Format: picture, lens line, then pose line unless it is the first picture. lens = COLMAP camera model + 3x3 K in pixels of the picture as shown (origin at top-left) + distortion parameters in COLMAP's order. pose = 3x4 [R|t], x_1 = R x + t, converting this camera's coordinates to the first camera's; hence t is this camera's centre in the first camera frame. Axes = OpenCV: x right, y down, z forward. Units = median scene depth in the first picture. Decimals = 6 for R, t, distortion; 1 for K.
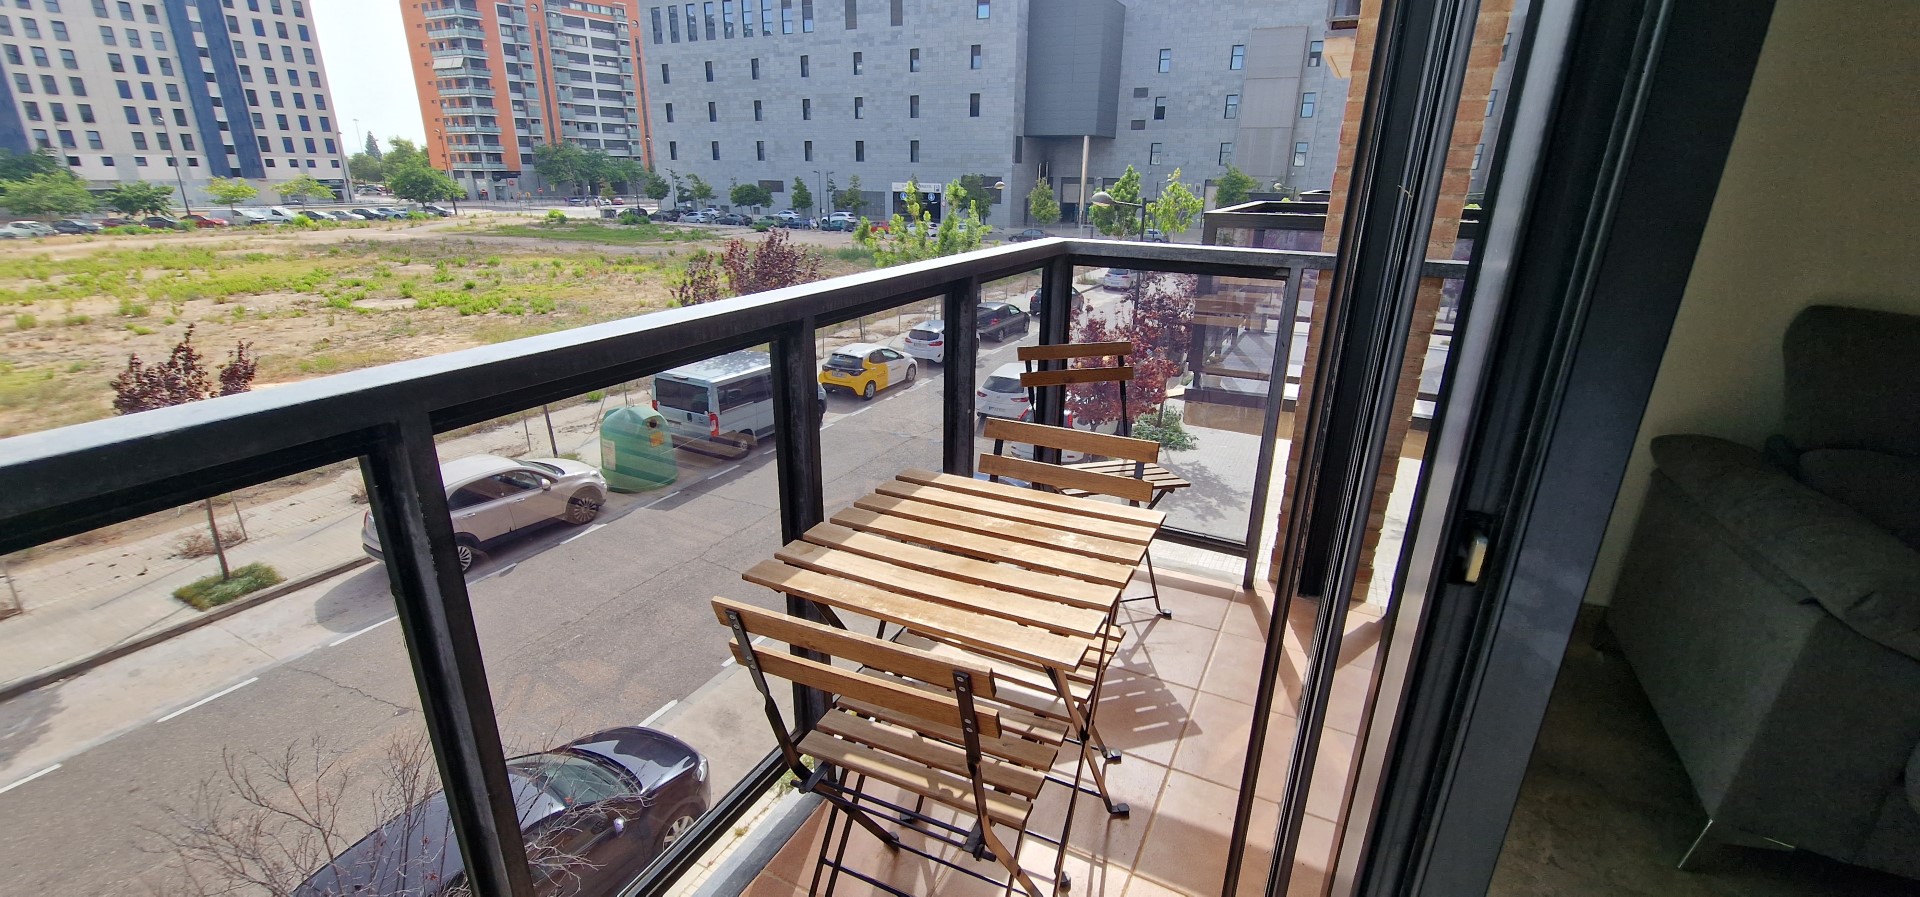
lens RADIAL K [[782.5, 0, 947.7], [0, 782.5, 449.3], [0, 0, 1]] dist [0.011662, -0.006361]
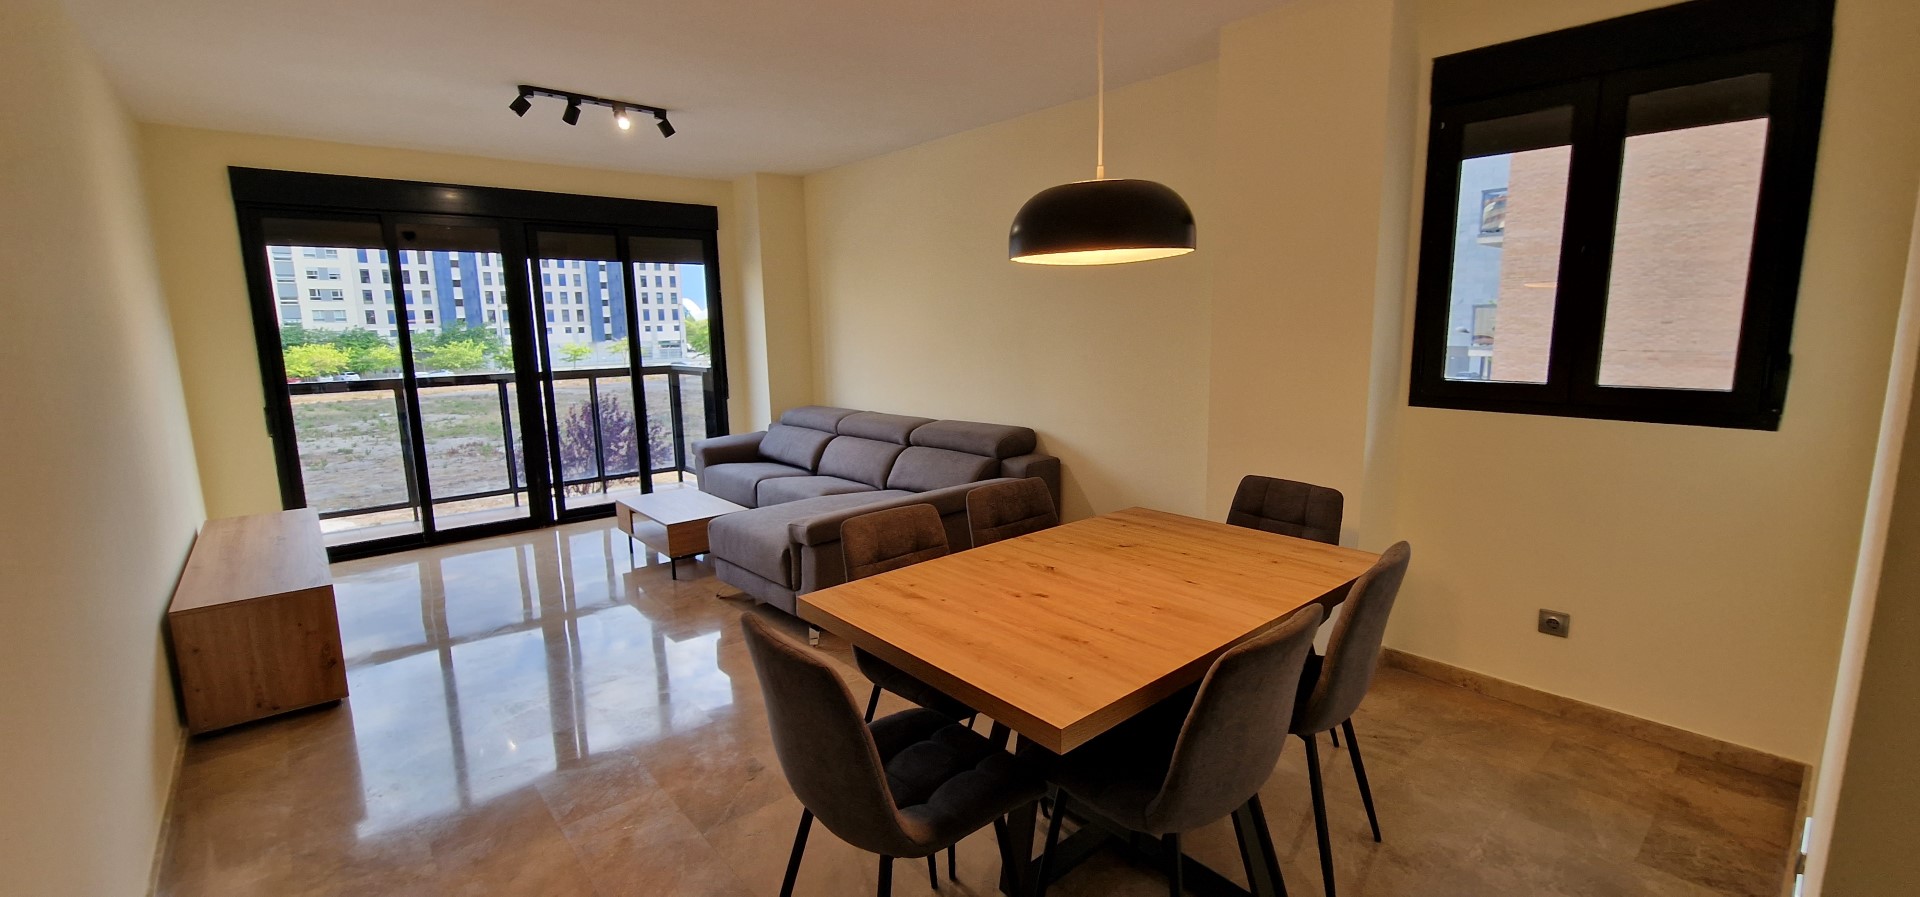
lens RADIAL K [[788.3, 0, 955.3], [0, 788.3, 451.2], [0, 0, 1]] dist [0.003546, -0.002981]
pose [[0.926772, 0.033567, -0.374122, 0.119173], [-0.098977, 0.982623, -0.157023, -0.023658], [0.362350, 0.182554, 0.913989, 0.065898]]
